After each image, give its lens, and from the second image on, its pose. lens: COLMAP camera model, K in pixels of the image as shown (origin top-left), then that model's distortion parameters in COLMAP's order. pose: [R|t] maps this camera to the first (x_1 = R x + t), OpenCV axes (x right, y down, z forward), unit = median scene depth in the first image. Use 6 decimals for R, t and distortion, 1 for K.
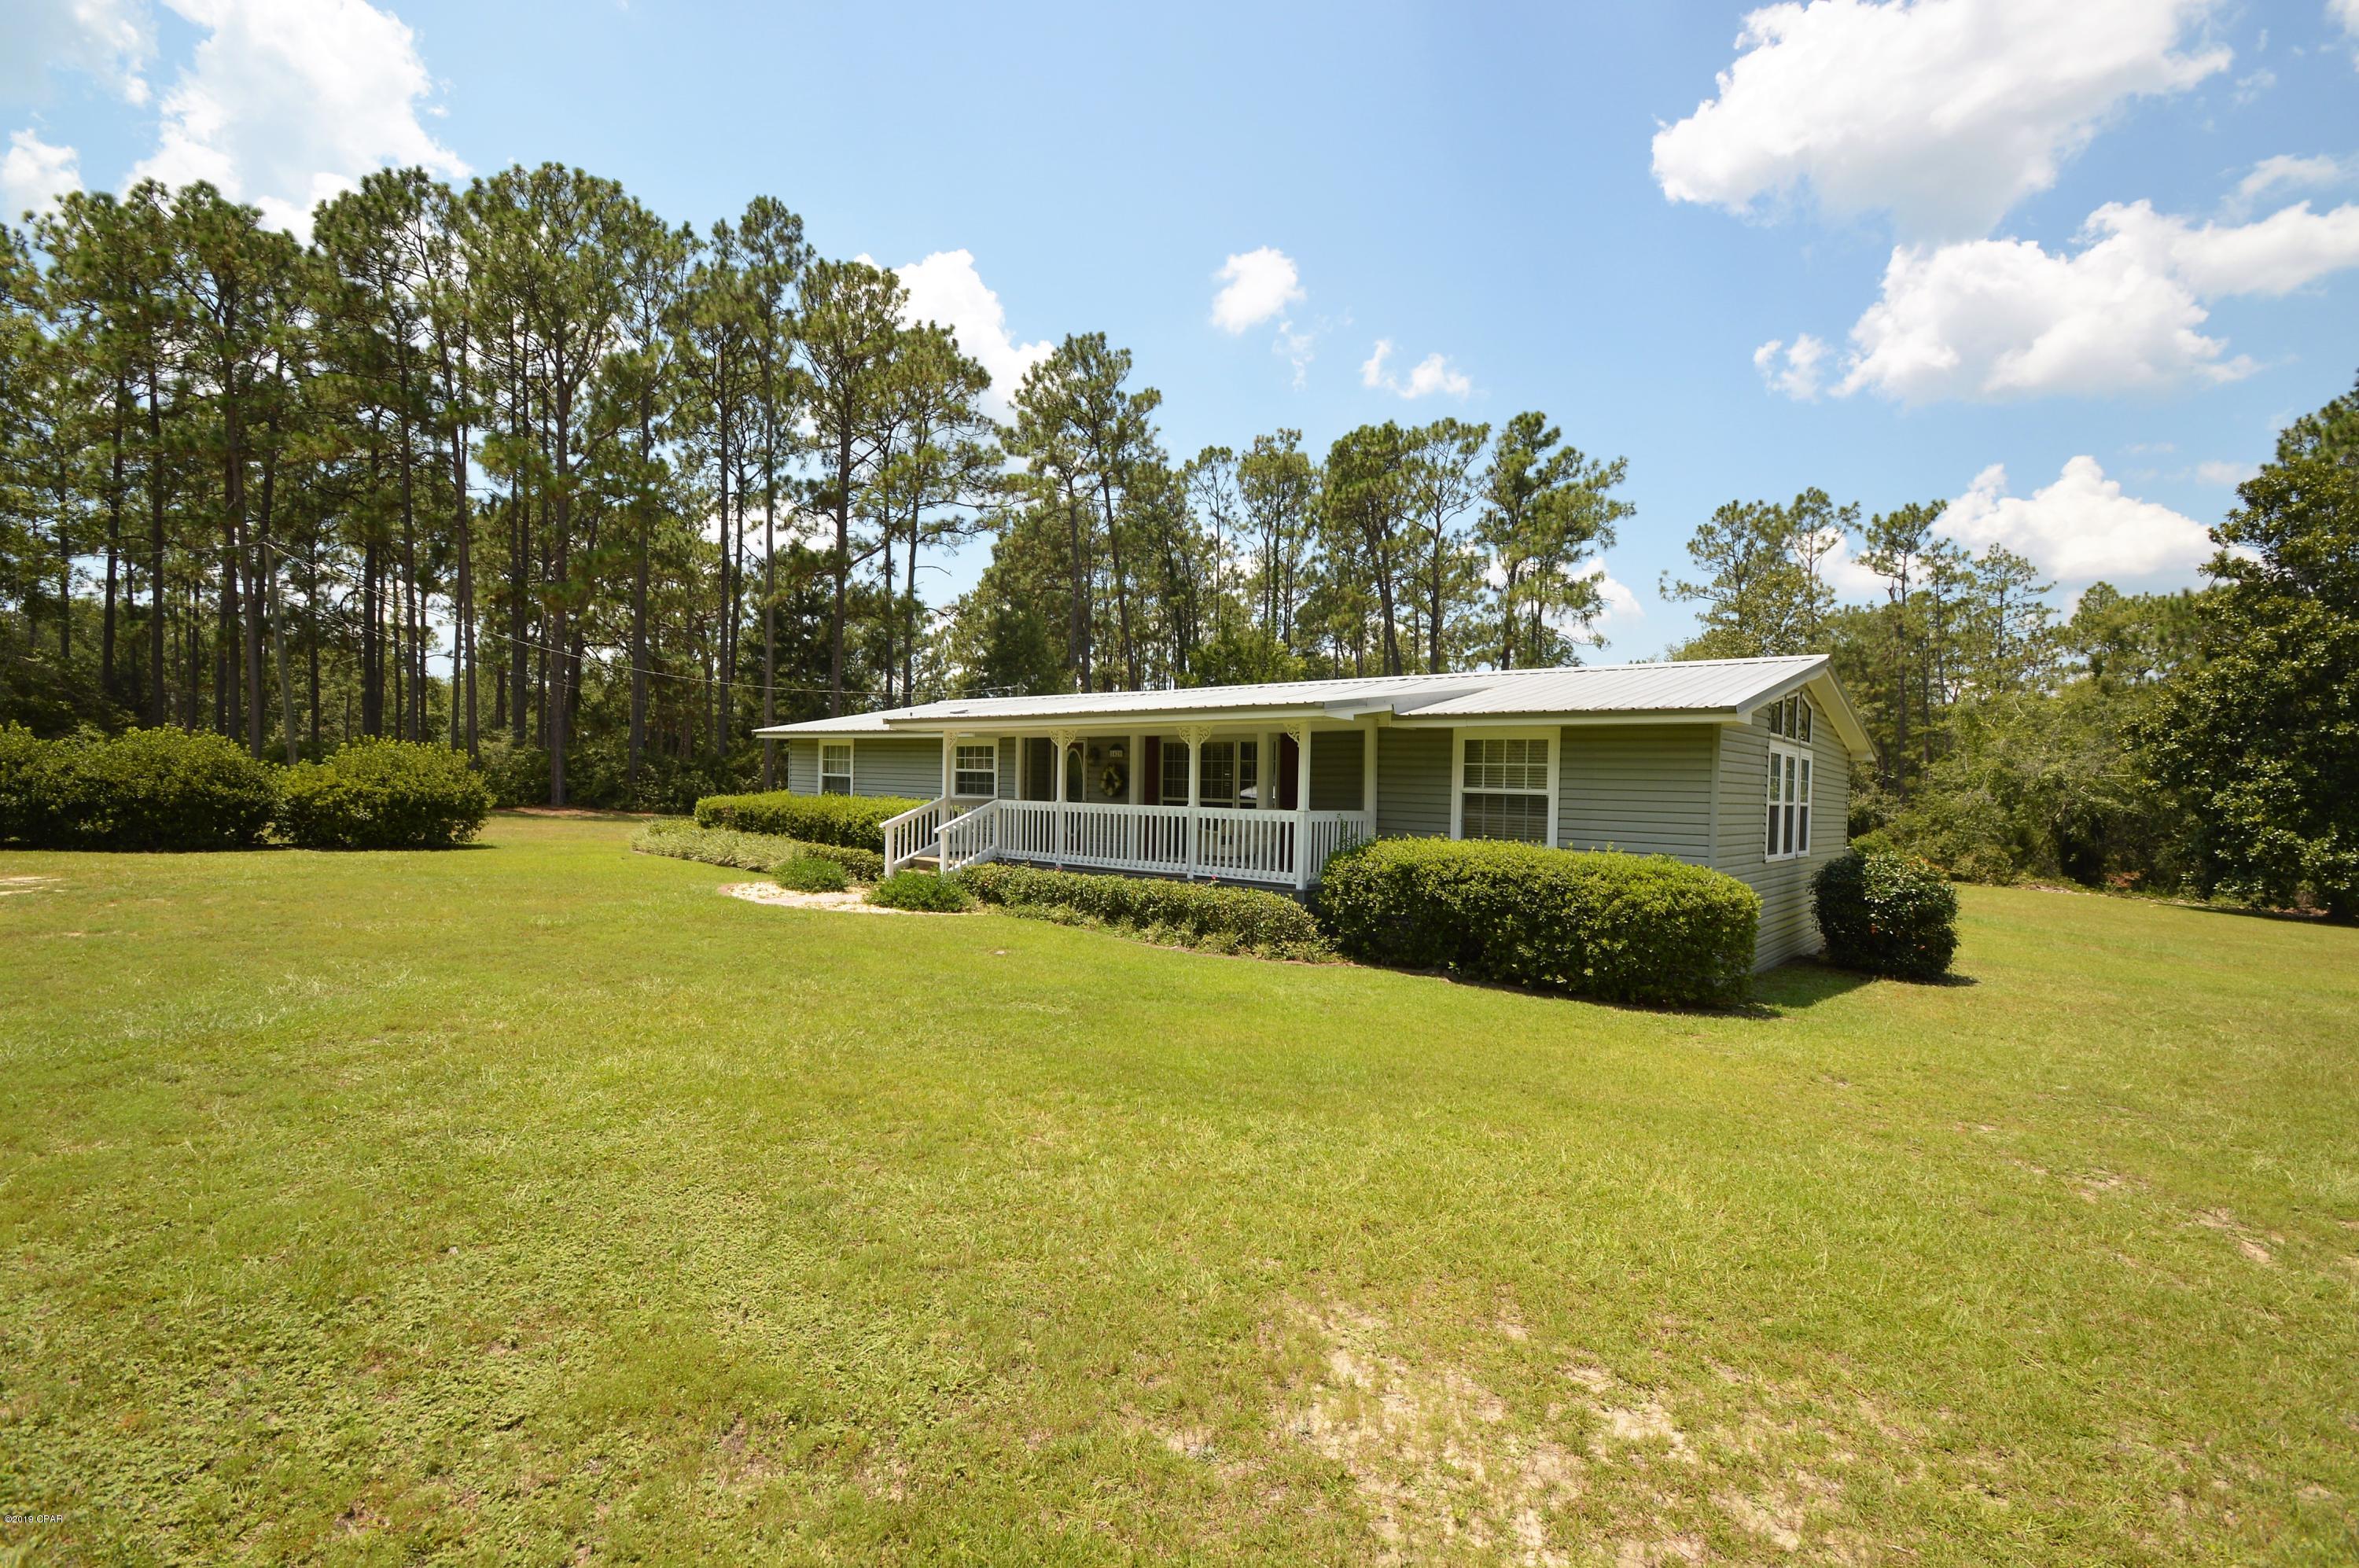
lens RADIAL K [[1066.6, 0, 1176.8], [0, 1066.6, 814.2], [0, 0, 1]] dist [-0.013955, -0.000574]
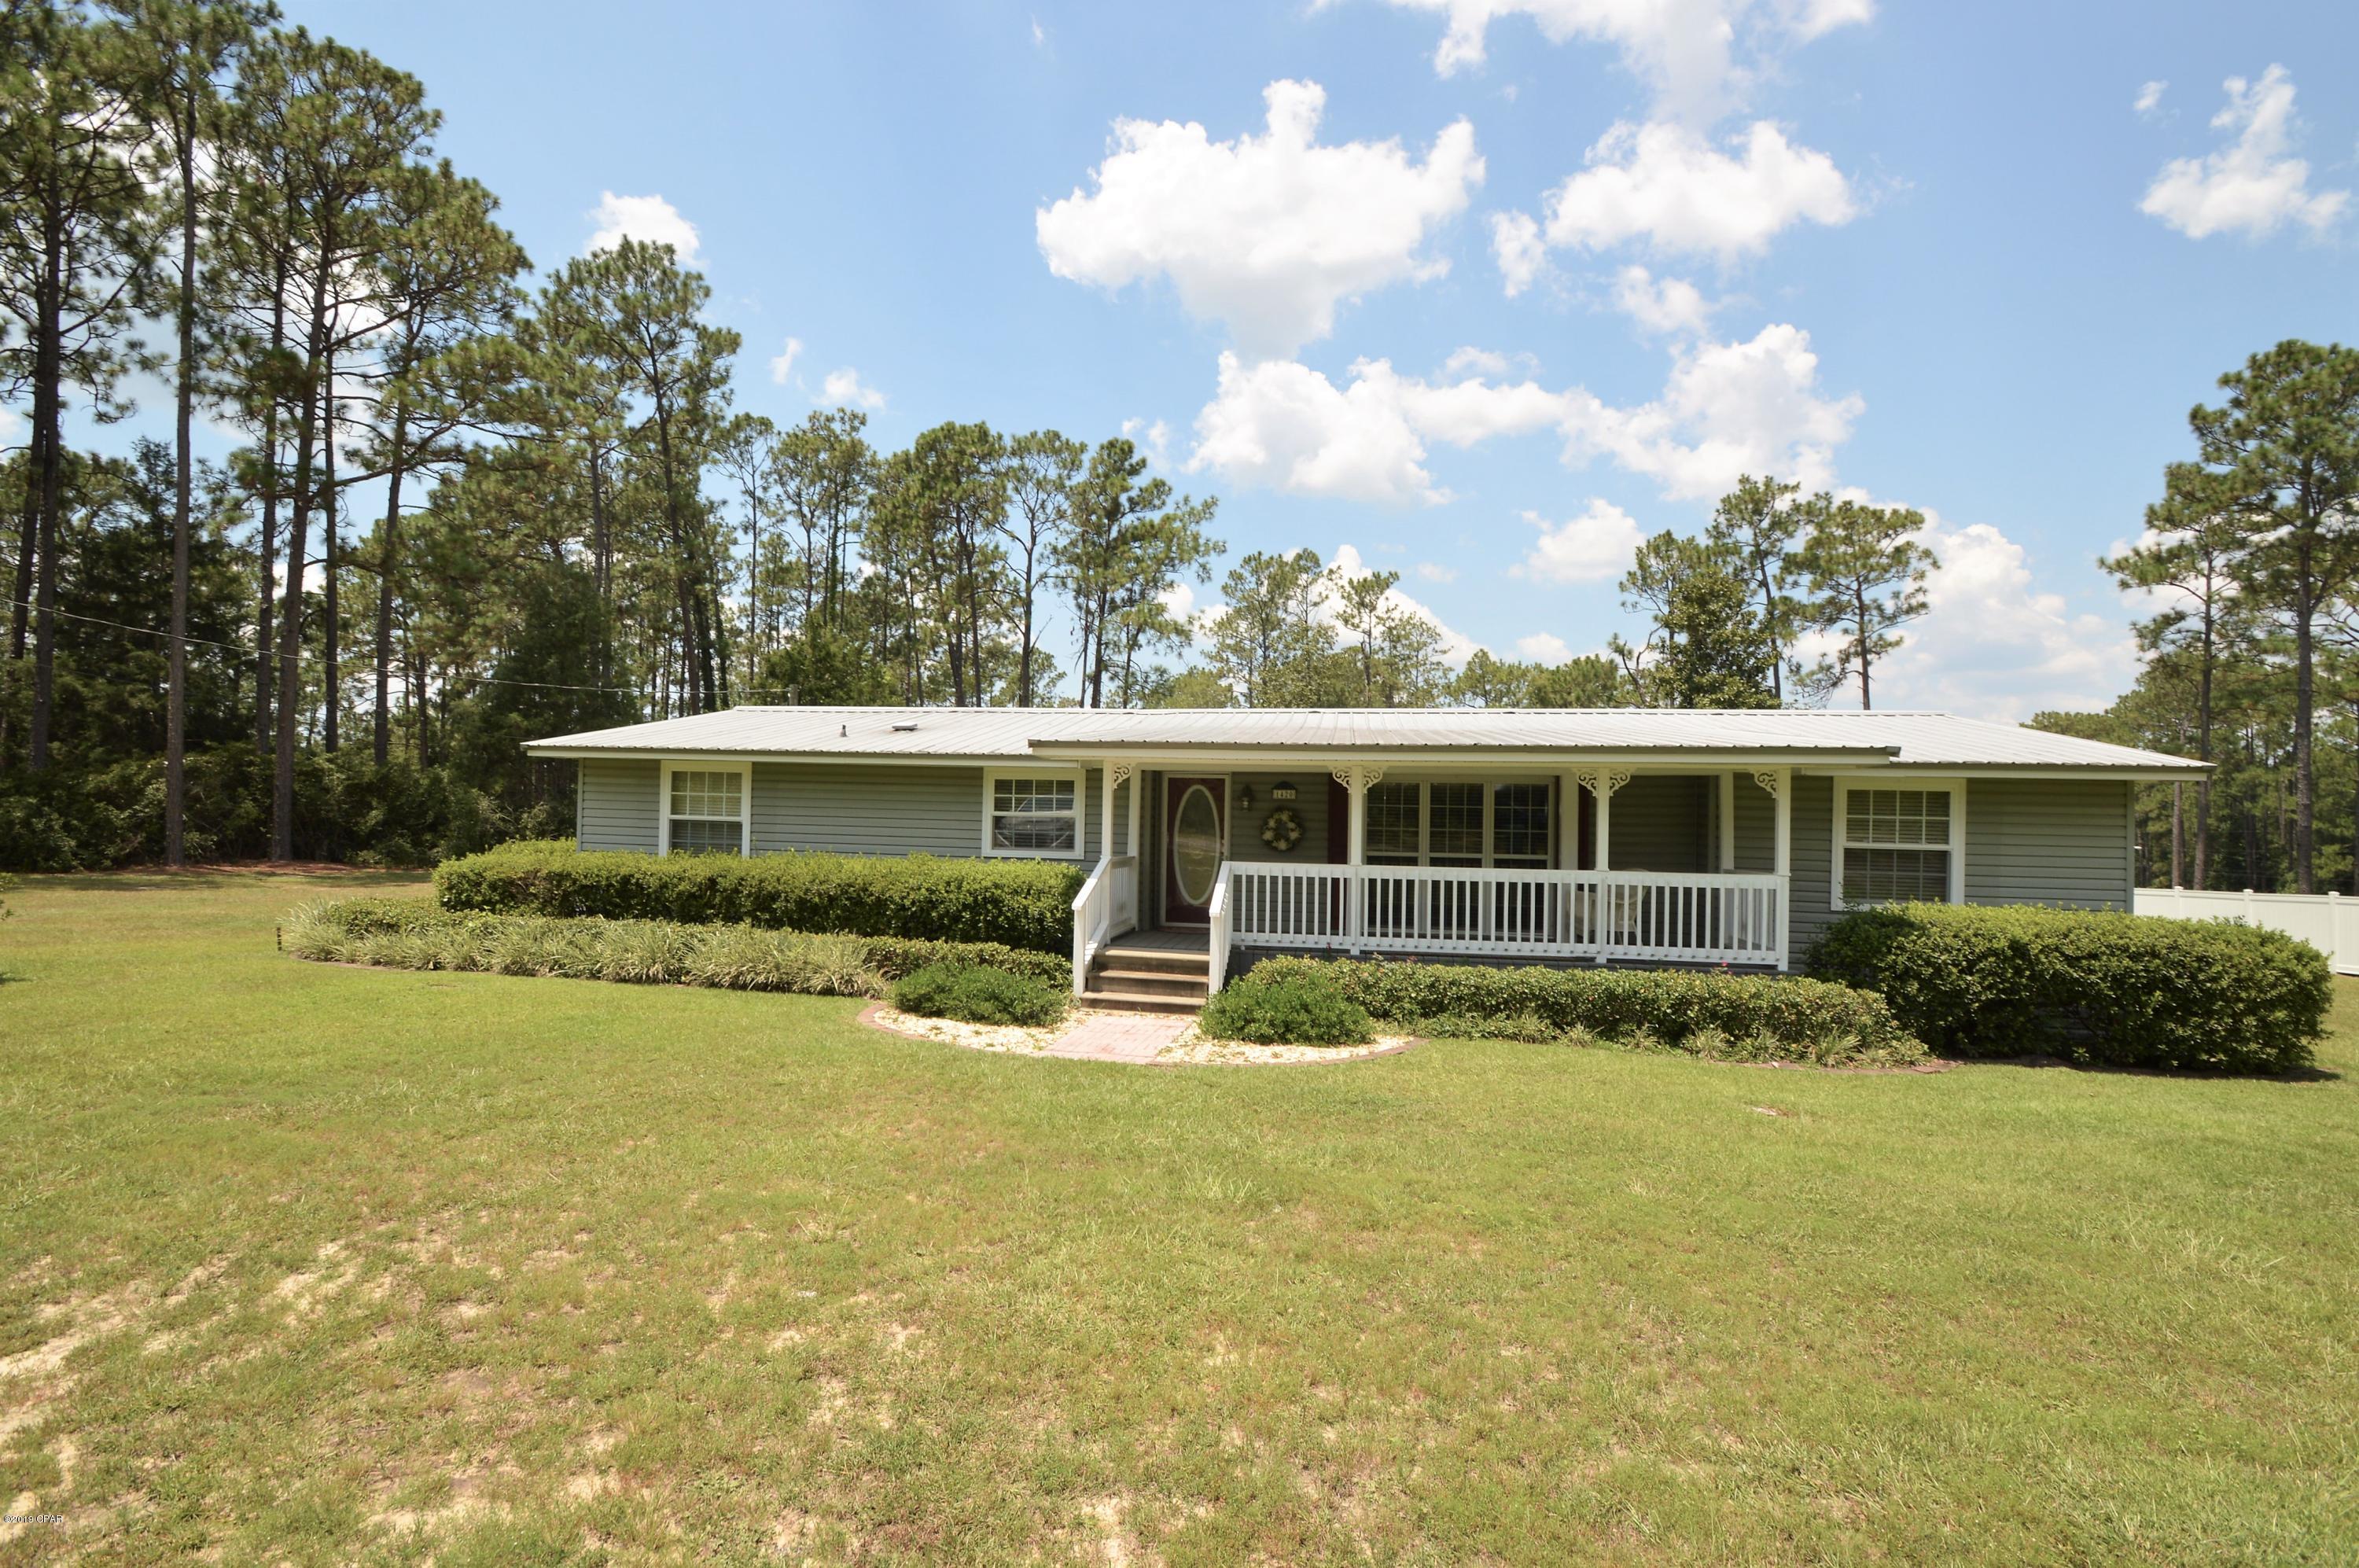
lens RADIAL K [[1066.6, 0, 1176.8], [0, 1066.6, 814.2], [0, 0, 1]] dist [-0.013955, -0.000574]
pose [[0.848777, -0.005344, 0.528724, -0.159609], [0.013732, 0.999834, -0.011938, -0.010556], [-0.528573, 0.017393, 0.848710, 0.123506]]
